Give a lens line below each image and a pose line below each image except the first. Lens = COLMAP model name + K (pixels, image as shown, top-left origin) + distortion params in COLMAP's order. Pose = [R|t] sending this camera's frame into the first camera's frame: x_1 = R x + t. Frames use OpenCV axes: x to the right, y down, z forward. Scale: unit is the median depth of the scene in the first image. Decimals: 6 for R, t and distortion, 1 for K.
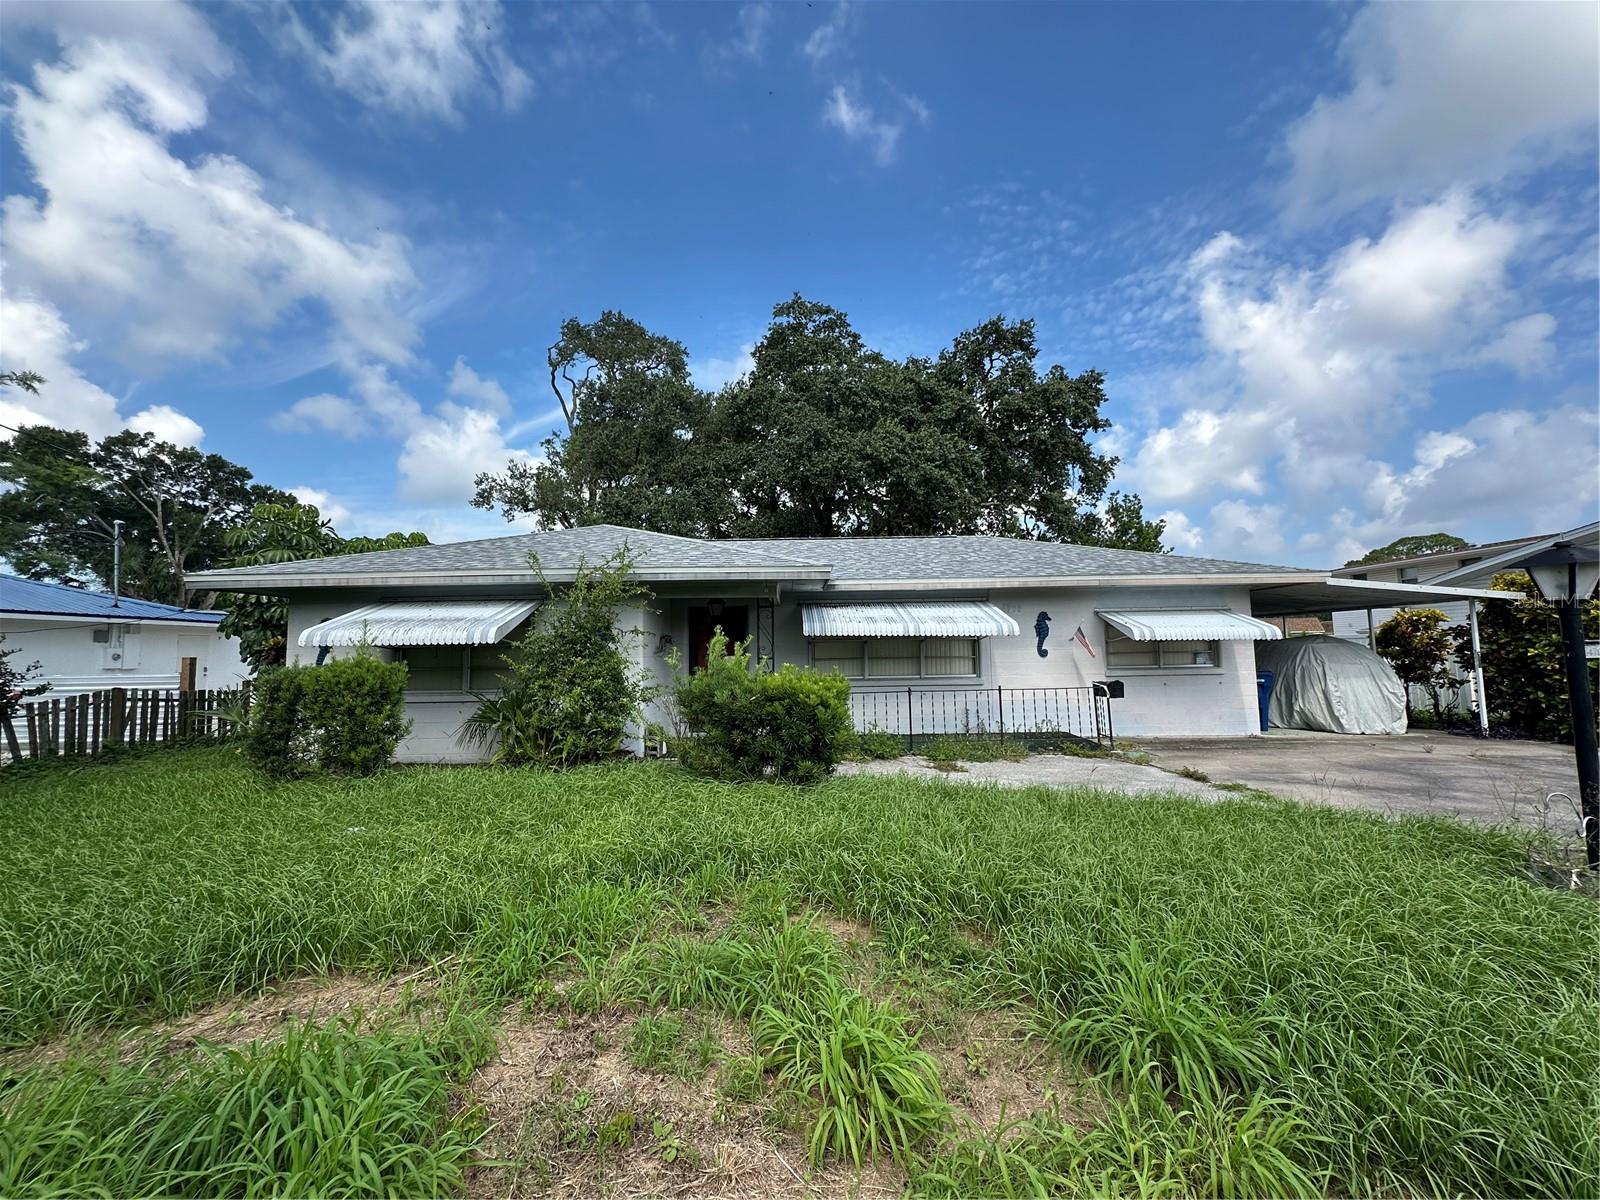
lens RADIAL K [[632.8, 0, 791.8], [0, 632.8, 595.3], [0, 0, 1]] dist [-0.004458, 0.000621]
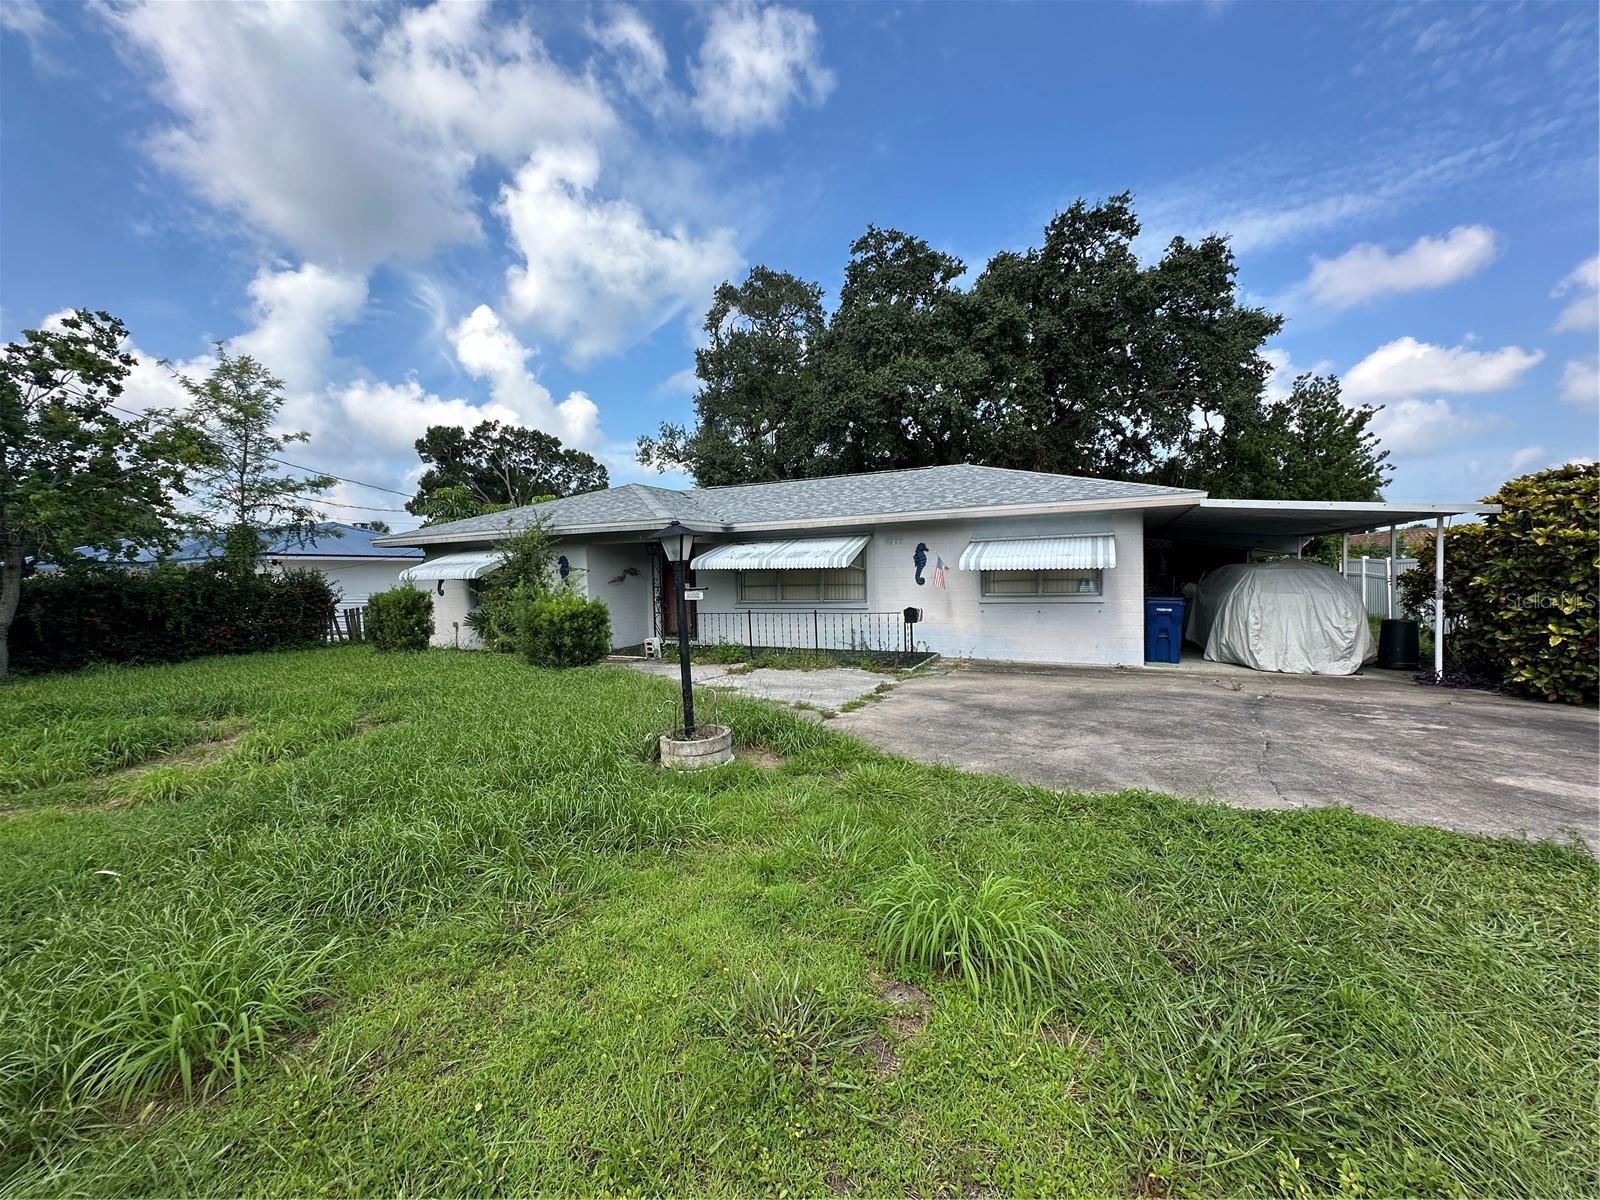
lens RADIAL K [[632.8, 0, 788.8], [0, 632.8, 595.5], [0, 0, 1]] dist [-0.004458, 0.000621]
pose [[0.900232, 0.008937, -0.435318, 0.336600], [0.047093, 0.991926, 0.117752, -0.012065], [0.432855, -0.126505, 0.892543, -0.039825]]
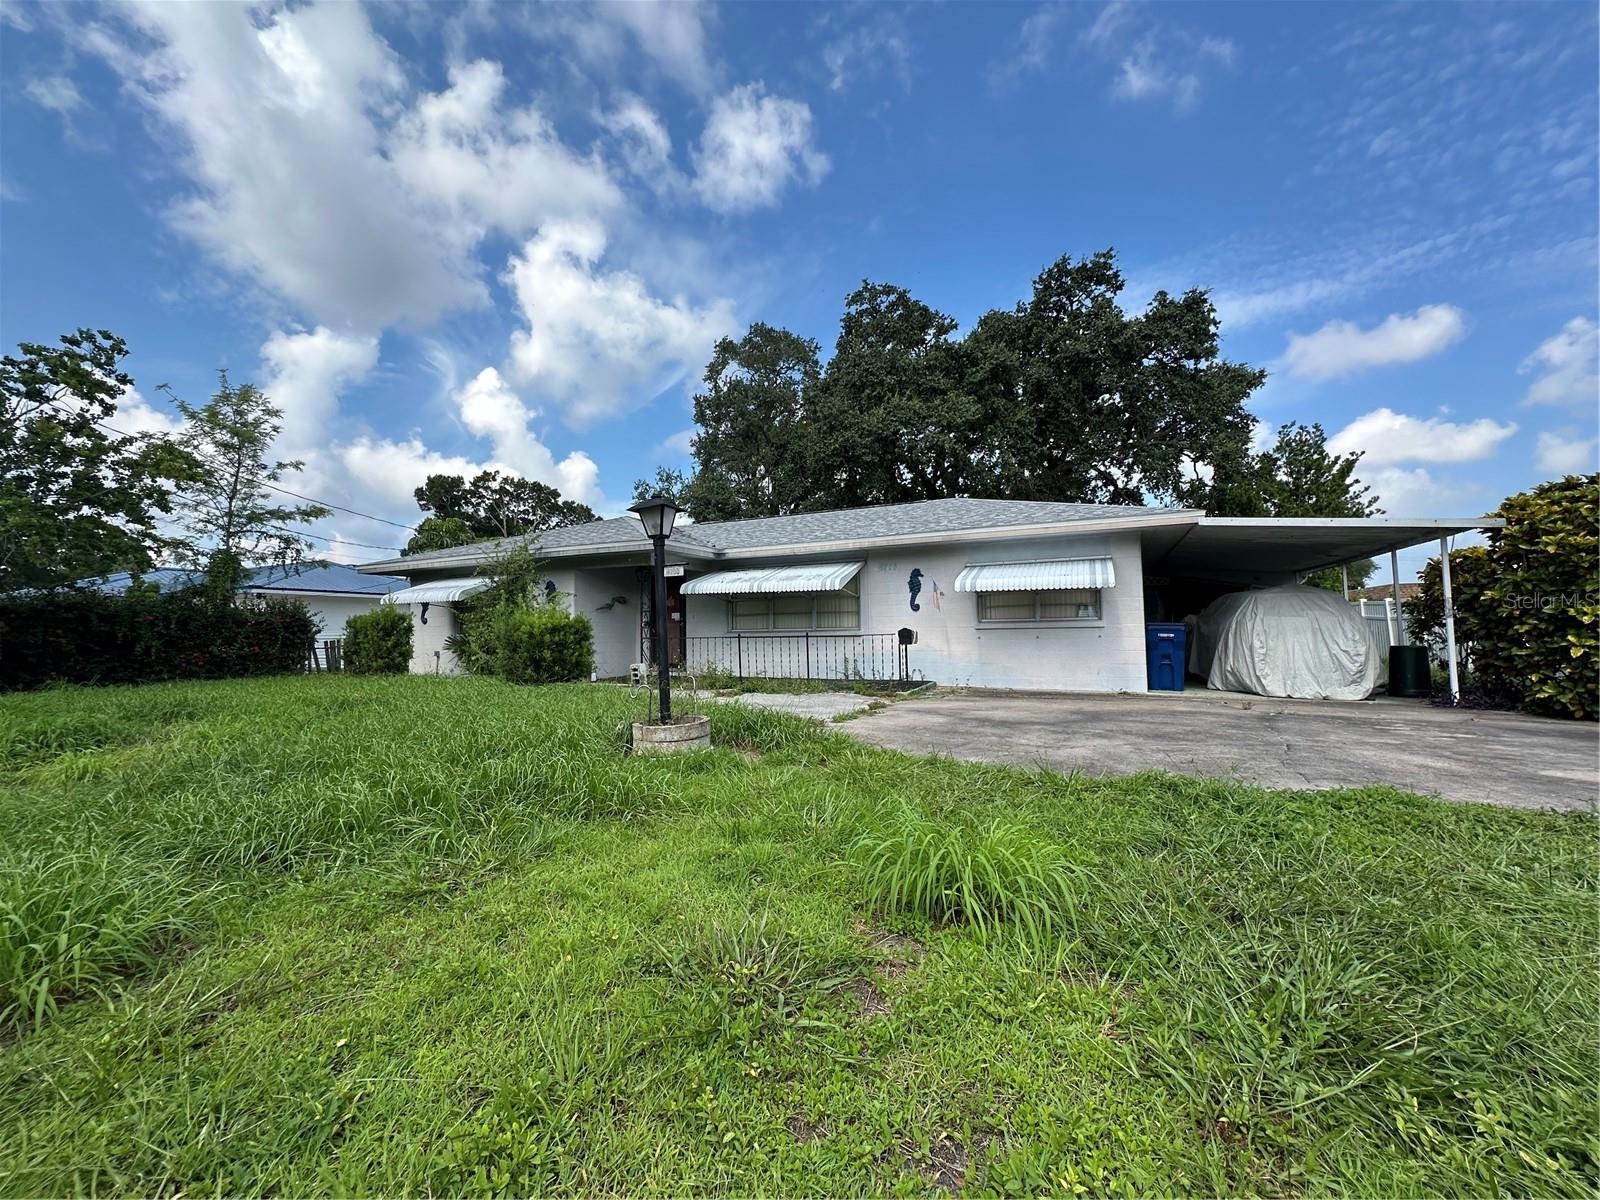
lens RADIAL K [[632.8, 0, 788.9], [0, 632.8, 595.4], [0, 0, 1]] dist [-0.004458, 0.000621]
pose [[0.903298, -0.021212, -0.428489, 0.333505], [0.035344, 0.999061, 0.025050, 0.018267], [0.427555, -0.037772, 0.903200, -0.028216]]
